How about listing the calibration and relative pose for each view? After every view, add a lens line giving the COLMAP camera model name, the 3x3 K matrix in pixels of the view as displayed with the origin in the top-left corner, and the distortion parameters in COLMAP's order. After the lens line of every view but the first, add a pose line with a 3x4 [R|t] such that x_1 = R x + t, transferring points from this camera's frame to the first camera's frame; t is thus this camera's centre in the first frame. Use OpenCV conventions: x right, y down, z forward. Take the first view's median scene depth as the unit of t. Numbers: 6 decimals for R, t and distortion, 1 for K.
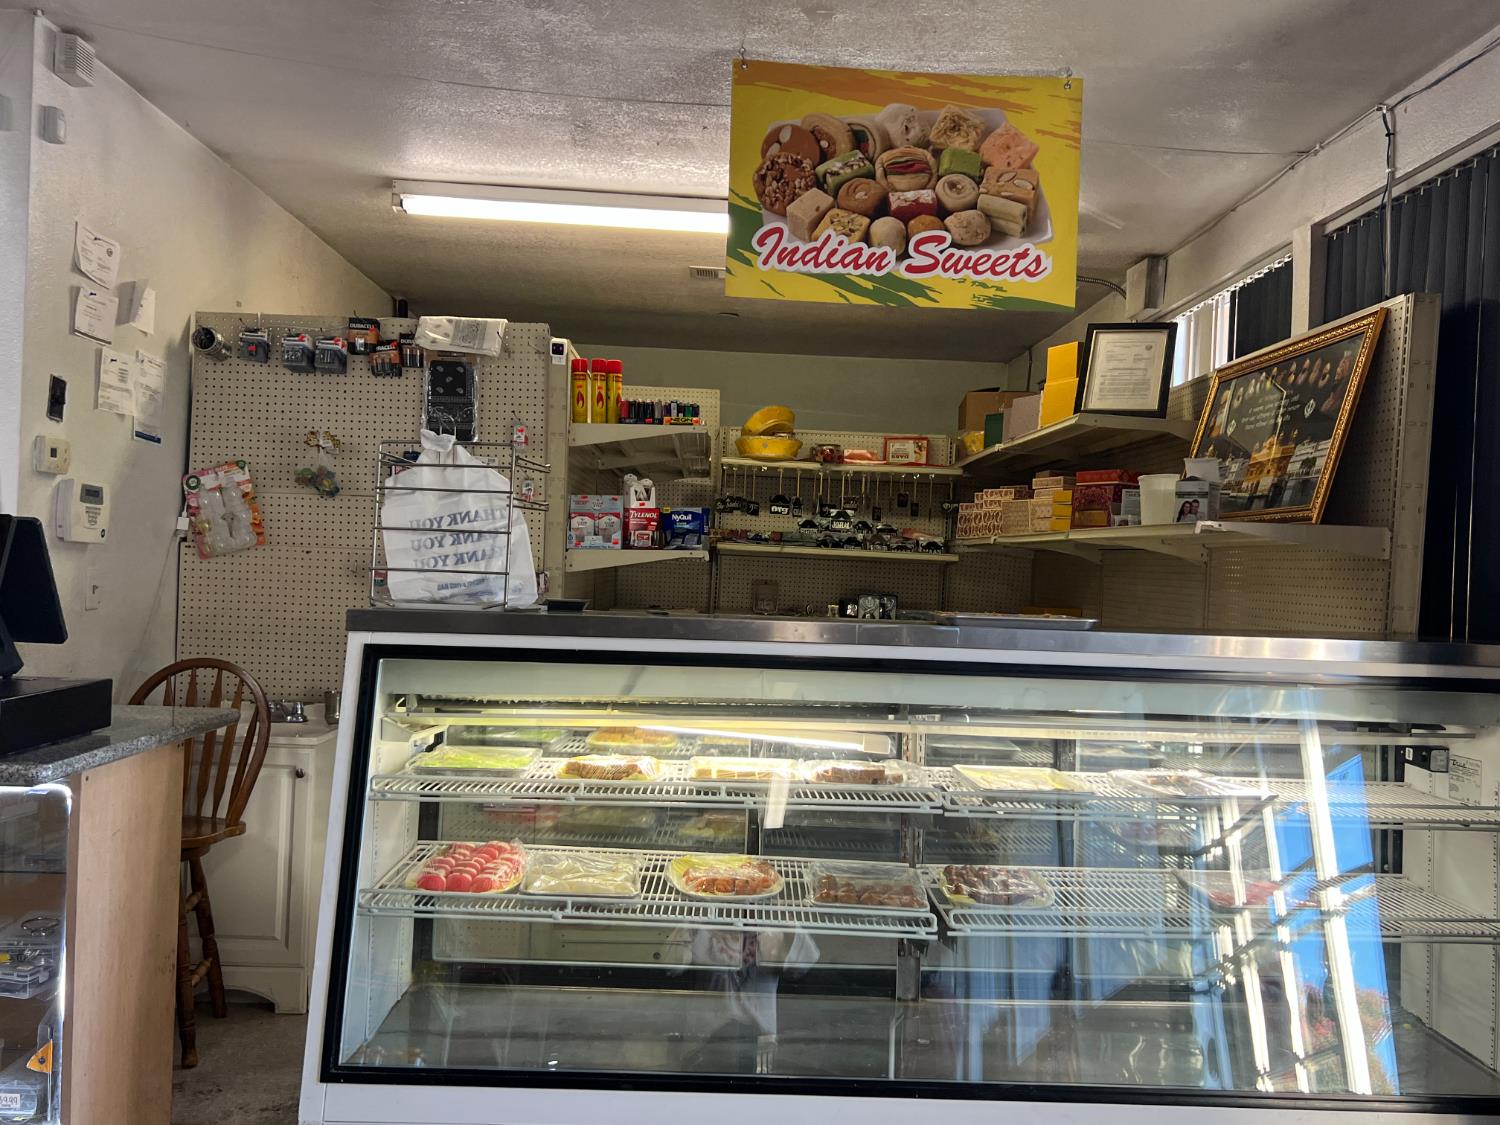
lens RADIAL K [[1295.6, 0, 750.8], [0, 1295.6, 564.4], [0, 0, 1]] dist [0.053497, -0.063655]
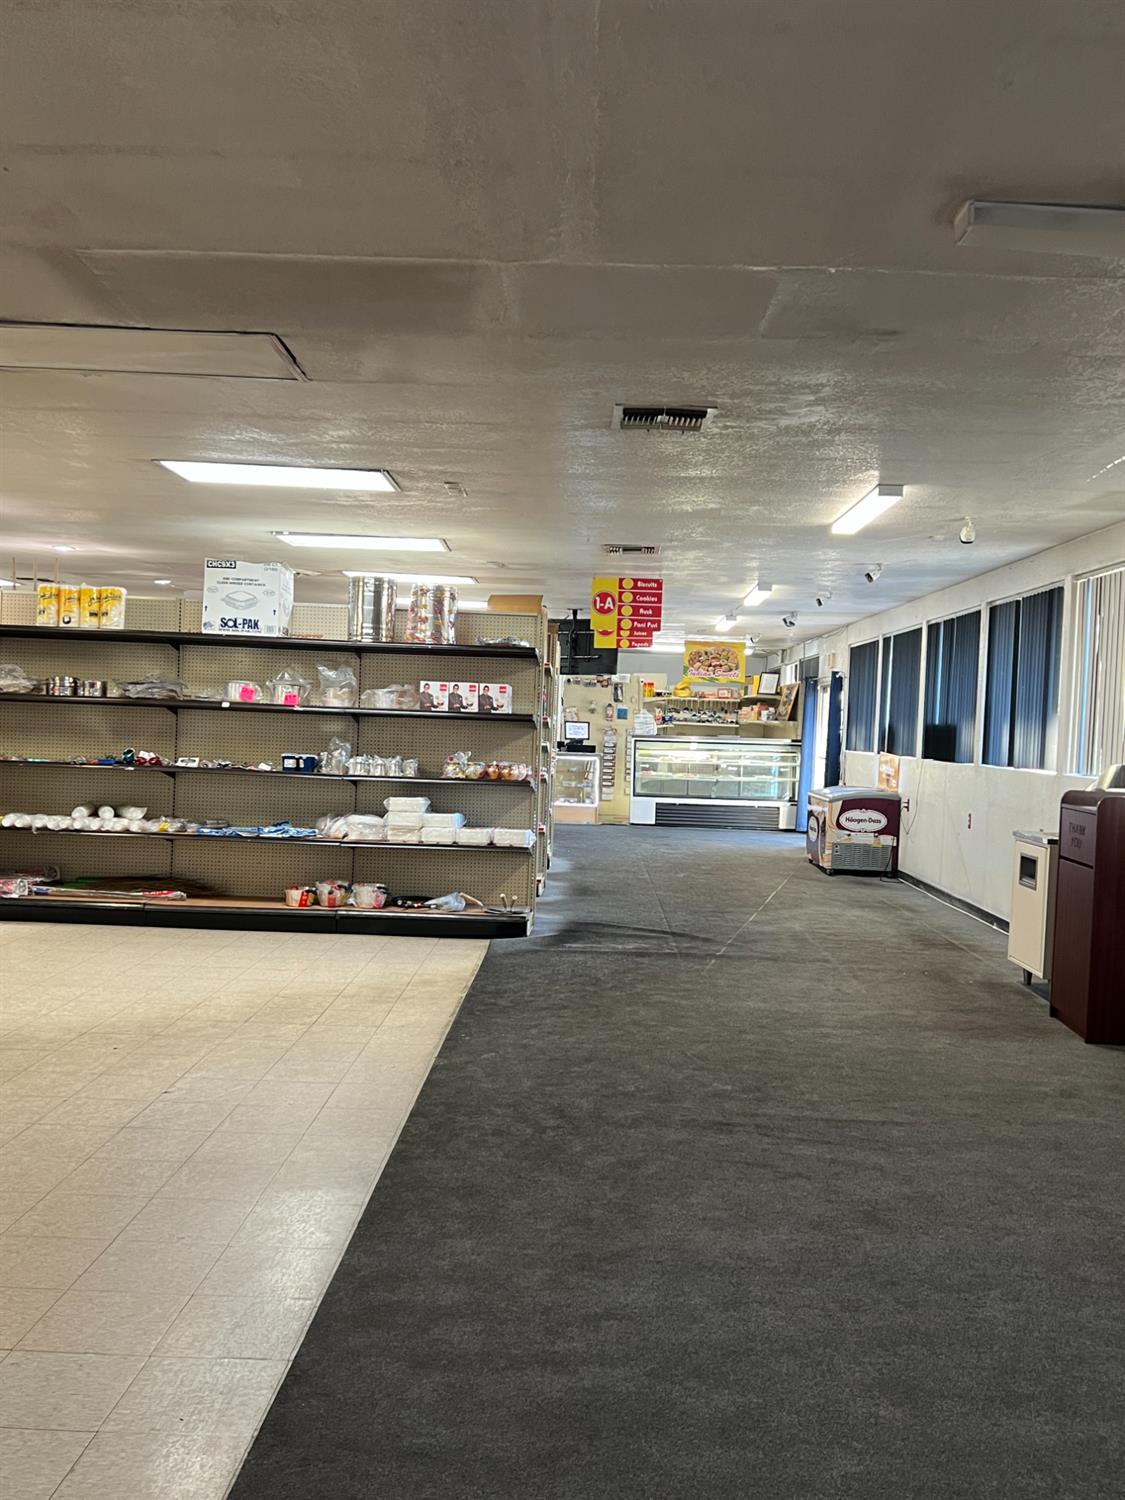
lens RADIAL K [[1295.6, 0, 564.5], [0, 1295.6, 750.4], [0, 0, 1]] dist [0.053497, -0.063655]
pose [[0.999076, 0.001686, -0.042935, -0.169775], [-0.000902, 0.999833, 0.018260, -0.003221], [0.042959, -0.018204, 0.998911, -2.725741]]
